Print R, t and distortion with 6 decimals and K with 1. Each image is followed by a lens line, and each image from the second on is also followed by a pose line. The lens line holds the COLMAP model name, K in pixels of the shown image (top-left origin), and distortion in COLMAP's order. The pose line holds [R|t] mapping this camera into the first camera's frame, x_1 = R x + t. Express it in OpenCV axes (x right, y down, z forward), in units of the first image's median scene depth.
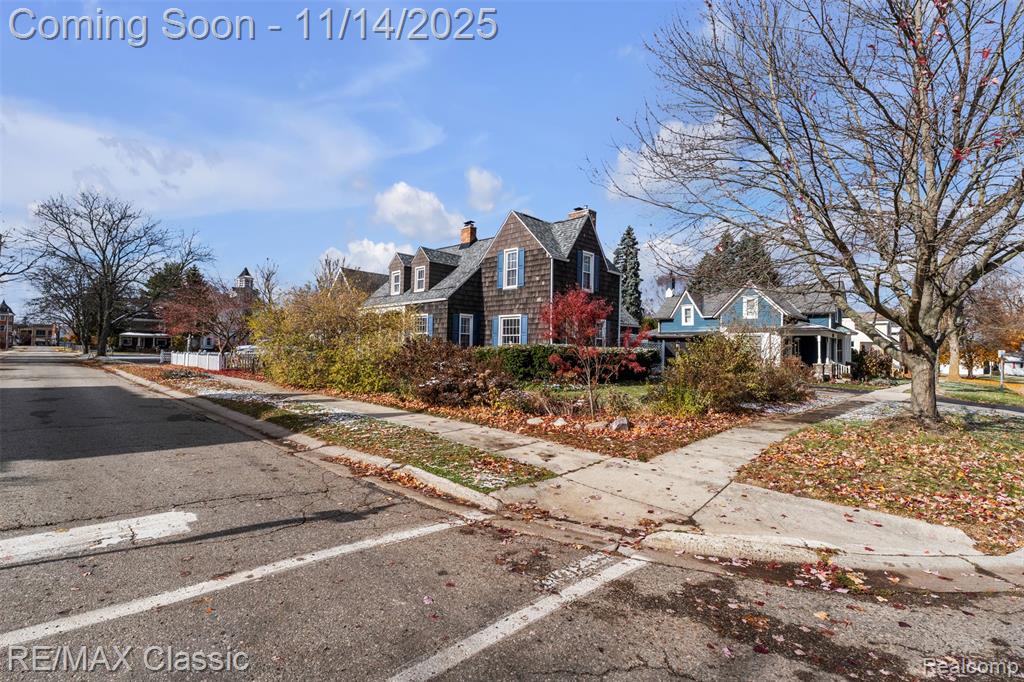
lens RADIAL K [[474.4, 0, 512.6], [0, 474.4, 343.7], [0, 0, 1]] dist [-0.002004, -0.000006]
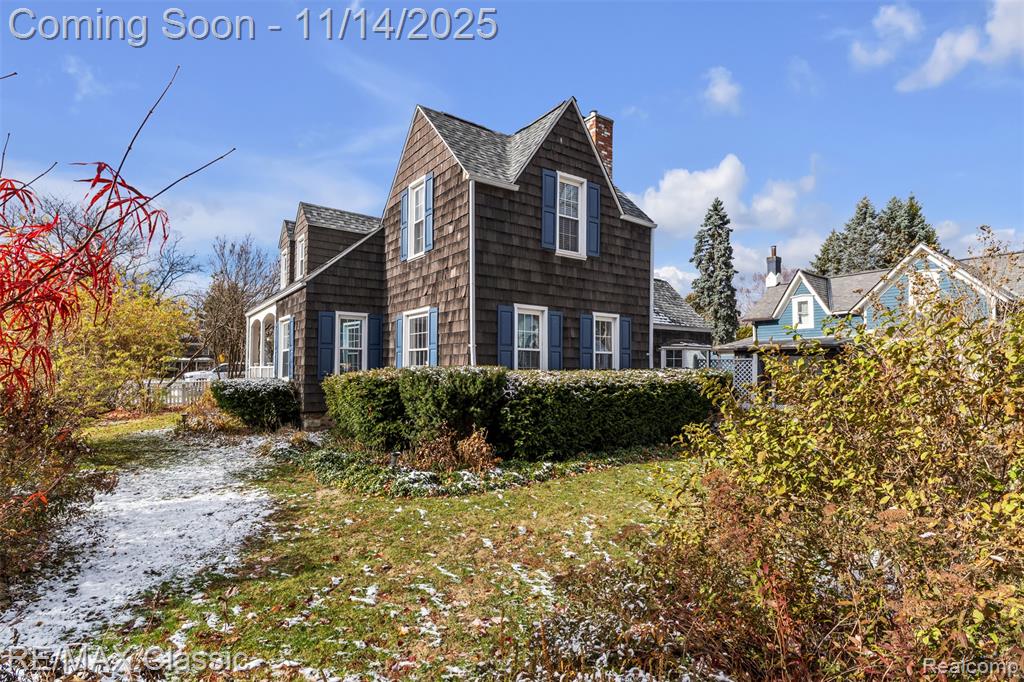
lens RADIAL K [[510.3, 0, 510.2], [0, 510.3, 360.9], [0, 0, 1]] dist [0.004364, -0.000012]
pose [[0.984138, -0.018181, -0.176471, 0.179735], [0.017578, 0.999833, -0.004980, -0.000763], [0.176532, 0.001799, 0.984293, 0.452958]]
